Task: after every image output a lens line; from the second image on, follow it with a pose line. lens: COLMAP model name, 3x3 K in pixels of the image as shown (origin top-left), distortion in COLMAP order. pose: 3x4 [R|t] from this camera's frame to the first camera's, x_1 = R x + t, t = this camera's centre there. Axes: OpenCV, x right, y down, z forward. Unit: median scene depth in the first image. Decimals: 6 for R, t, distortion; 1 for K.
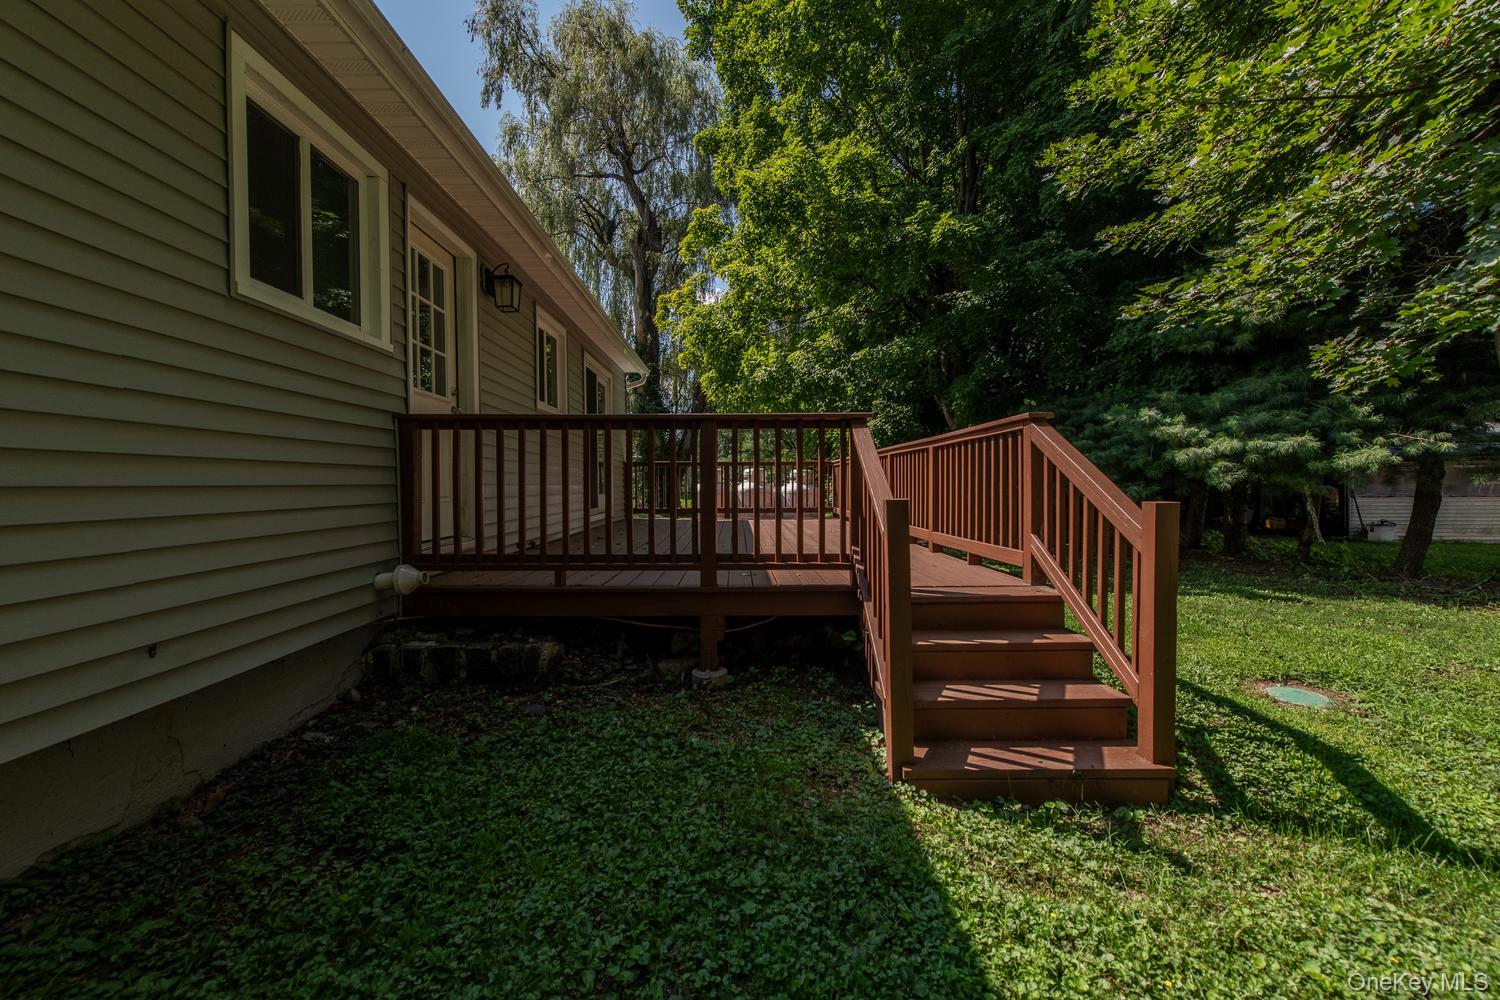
lens RADIAL K [[607.5, 0, 748.7], [0, 607.5, 506.1], [0, 0, 1]] dist [0.001040, 0.000055]
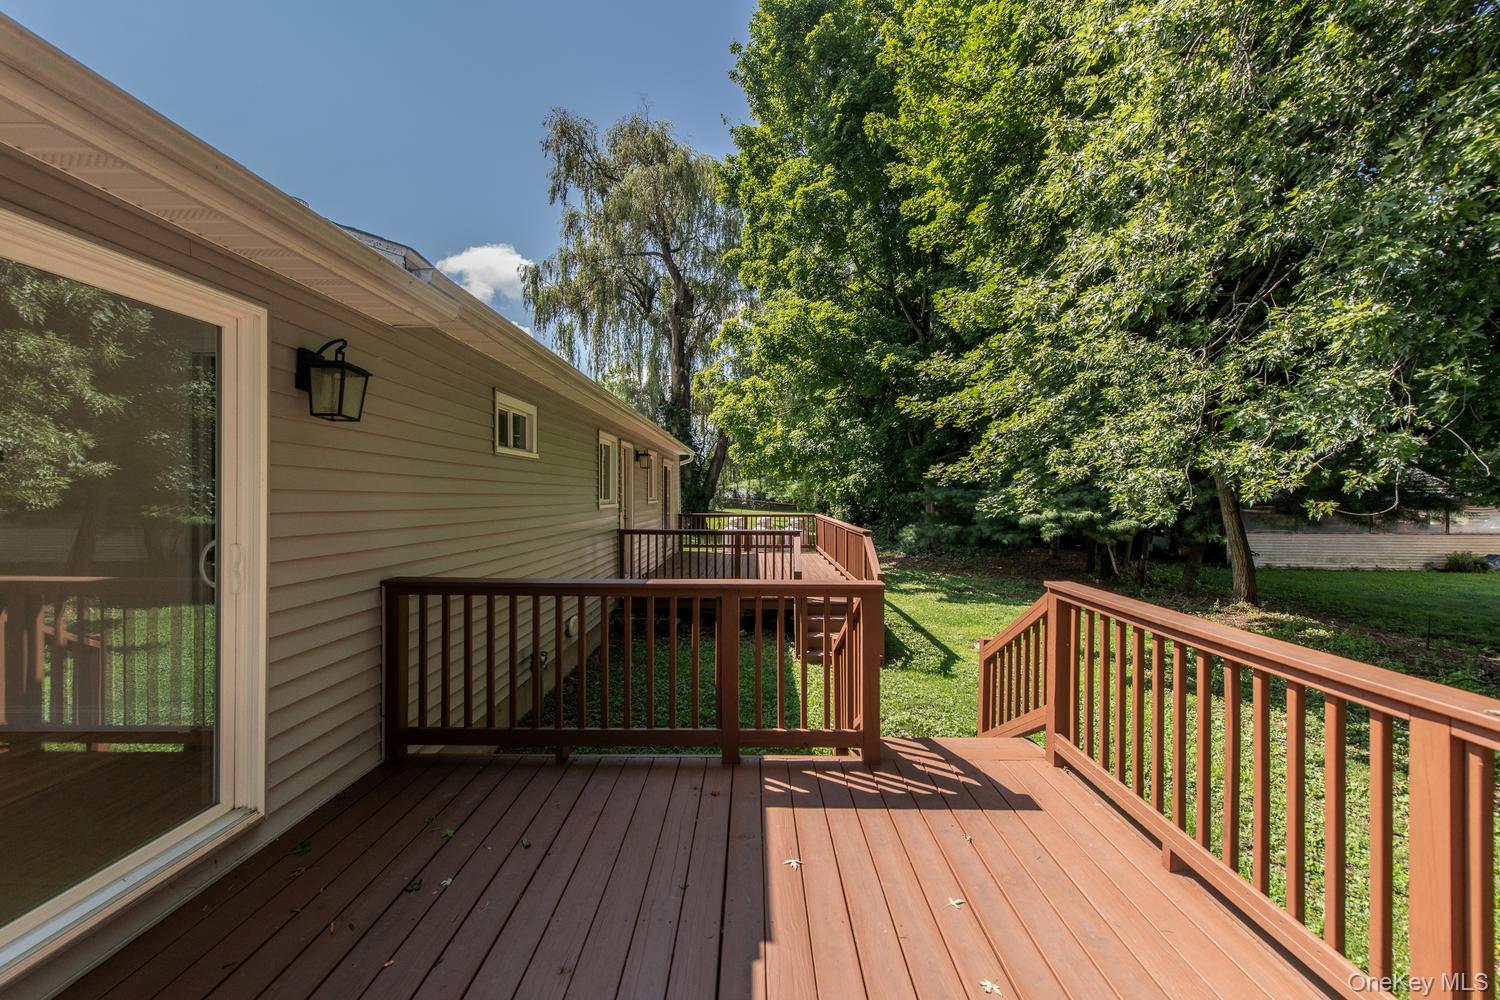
lens RADIAL K [[568.7, 0, 750.3], [0, 568.7, 506.0], [0, 0, 1]] dist [0.012444, 0.000044]
pose [[0.999581, 0.007634, -0.027917, 0.004818], [-0.008265, 0.999711, -0.022573, -0.019346], [0.027737, 0.022794, 0.999355, -0.135700]]
